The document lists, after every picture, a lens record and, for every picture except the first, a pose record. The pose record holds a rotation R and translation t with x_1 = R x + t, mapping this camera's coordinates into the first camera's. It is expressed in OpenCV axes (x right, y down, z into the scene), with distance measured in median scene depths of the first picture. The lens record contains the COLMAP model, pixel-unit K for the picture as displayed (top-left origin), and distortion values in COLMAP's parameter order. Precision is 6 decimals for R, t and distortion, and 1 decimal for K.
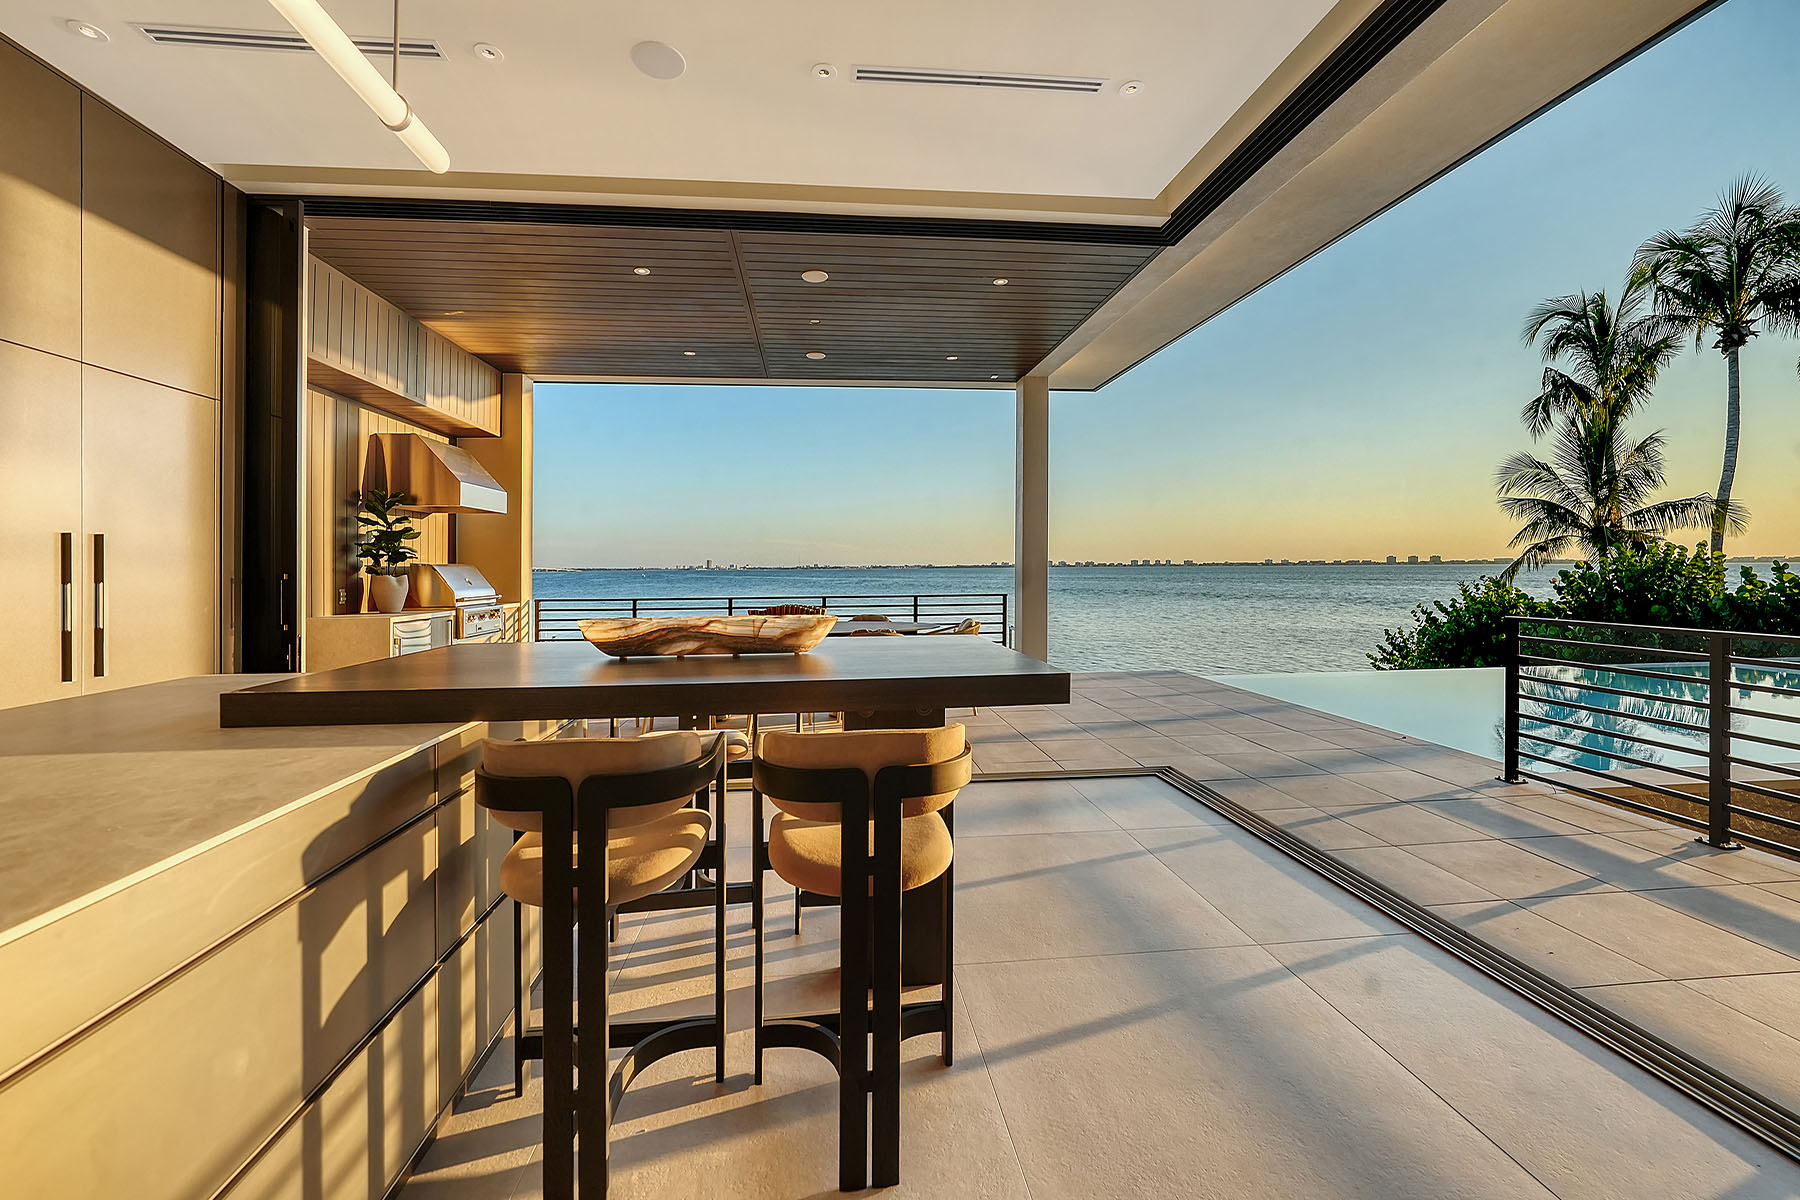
lens RADIAL K [[745.8, 0, 857.3], [0, 745.8, 573.2], [0, 0, 1]] dist [-0.001133, 0.016254]
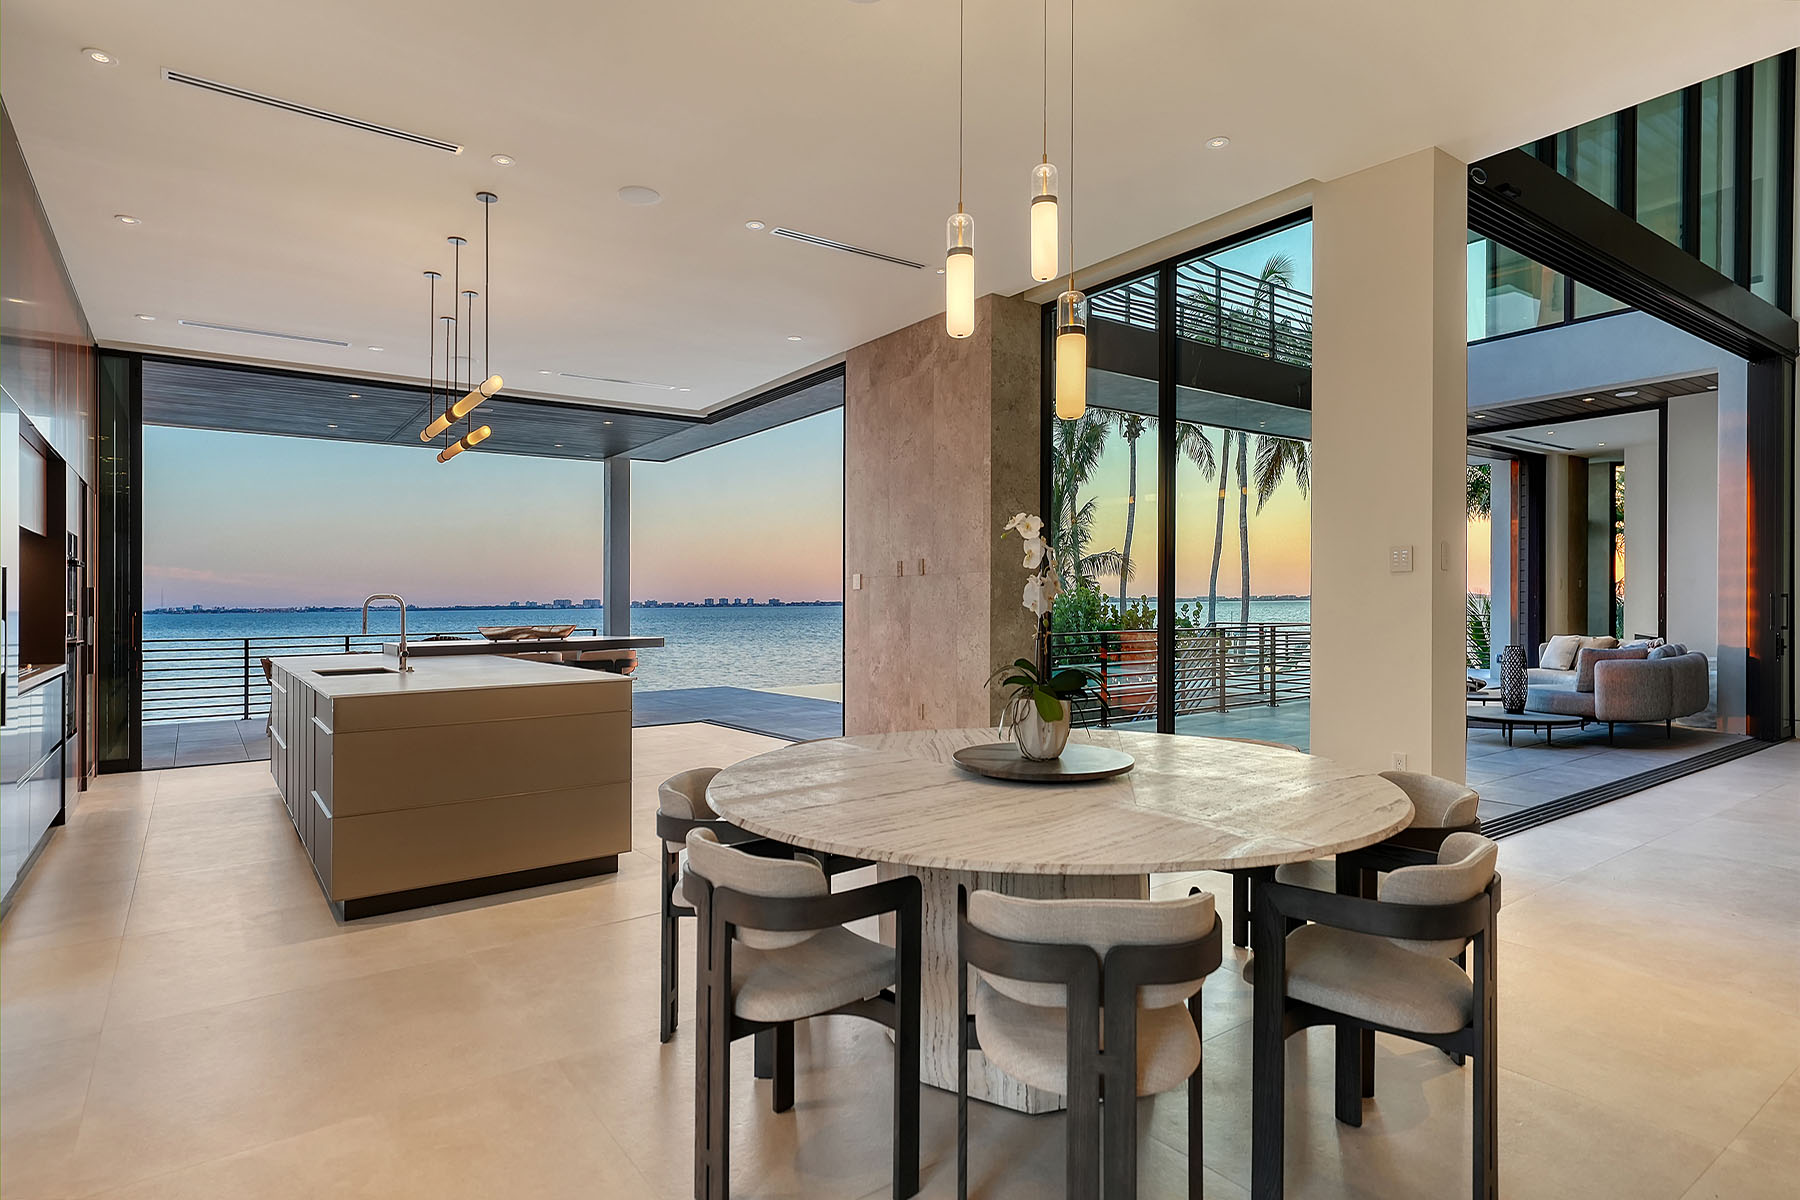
lens RADIAL K [[1023.9, 0, 919.6], [0, 1023.9, 619.1], [0, 0, 1]] dist [0.003687, 0.000222]
pose [[0.848088, -0.010520, 0.529751, -0.207472], [0.009030, 0.999945, 0.005401, 0.007204], [-0.529779, 0.000203, 0.848136, -0.610091]]
